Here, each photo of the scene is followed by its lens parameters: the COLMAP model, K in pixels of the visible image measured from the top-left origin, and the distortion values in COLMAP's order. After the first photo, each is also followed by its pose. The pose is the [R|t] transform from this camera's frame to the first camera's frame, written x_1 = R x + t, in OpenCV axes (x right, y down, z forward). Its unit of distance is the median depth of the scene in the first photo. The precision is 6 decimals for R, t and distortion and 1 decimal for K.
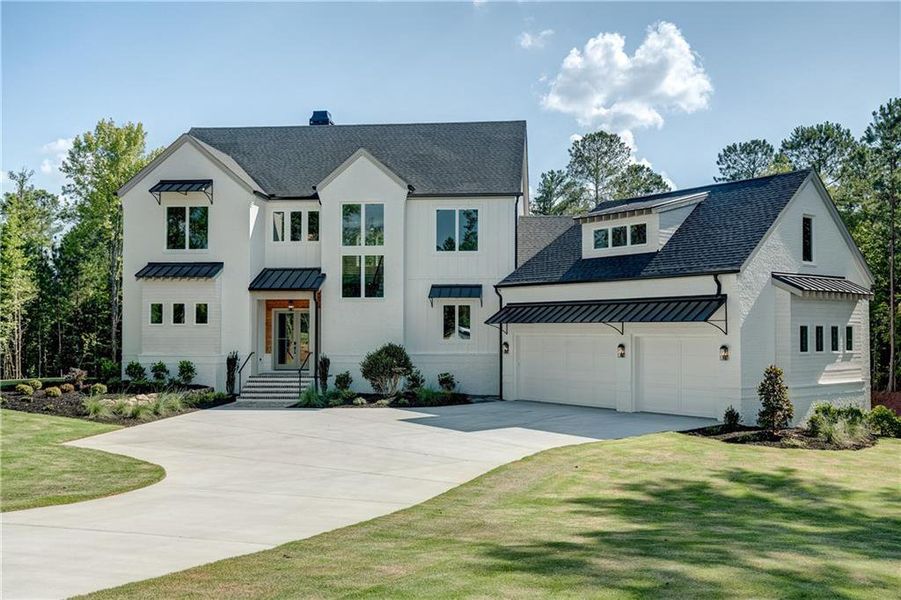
lens RADIAL K [[855.0, 0, 472.7], [0, 855.0, 302.4], [0, 0, 1]] dist [0.031453, 0.000000]
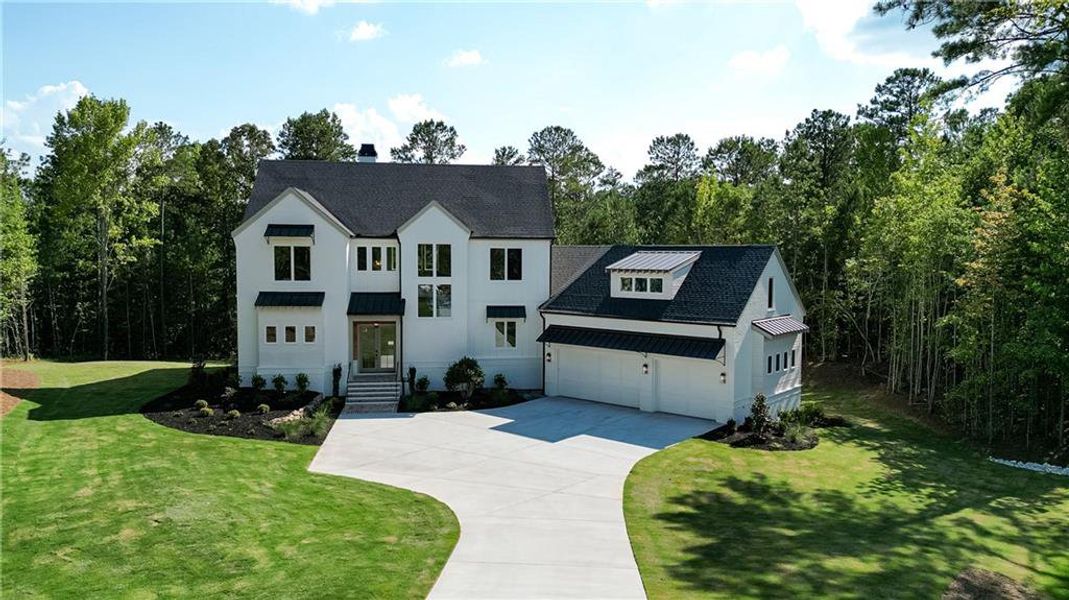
lens RADIAL K [[832.5, 0, 531.2], [0, 832.5, 301.7], [0, 0, 1]] dist [0.086315, -0.097799]
pose [[0.978606, -0.010398, 0.205480, -0.254676], [-0.011780, 0.994252, 0.106415, -0.171748], [-0.205405, -0.106559, 0.972859, -0.259970]]
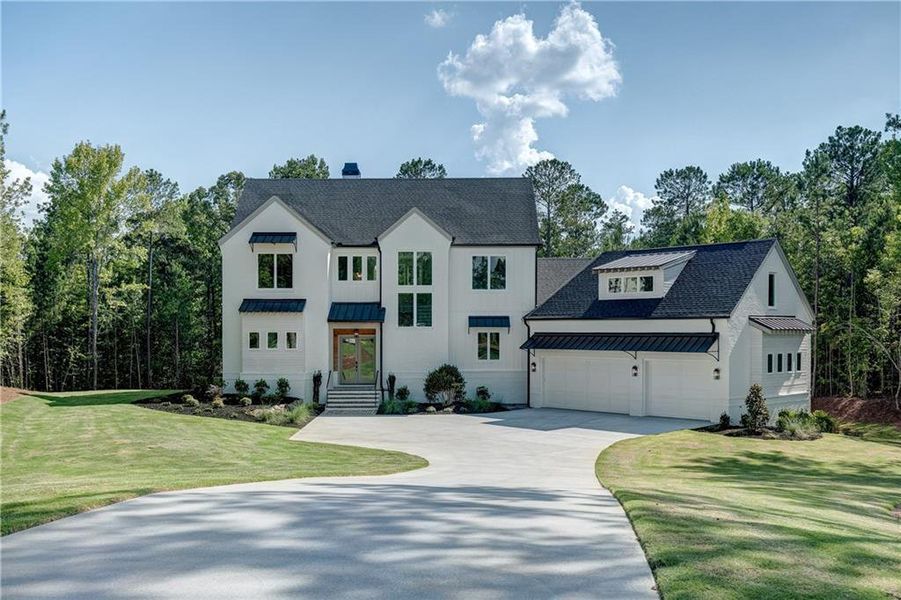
lens RADIAL K [[936.2, 0, 412.3], [0, 936.2, 335.7], [0, 0, 1]] dist [0.045598, 0.000000]
pose [[0.997312, -0.001705, 0.073250, -0.244053], [-0.001346, 0.999135, 0.041574, -0.051970], [-0.073257, -0.041560, 0.996447, -0.385006]]
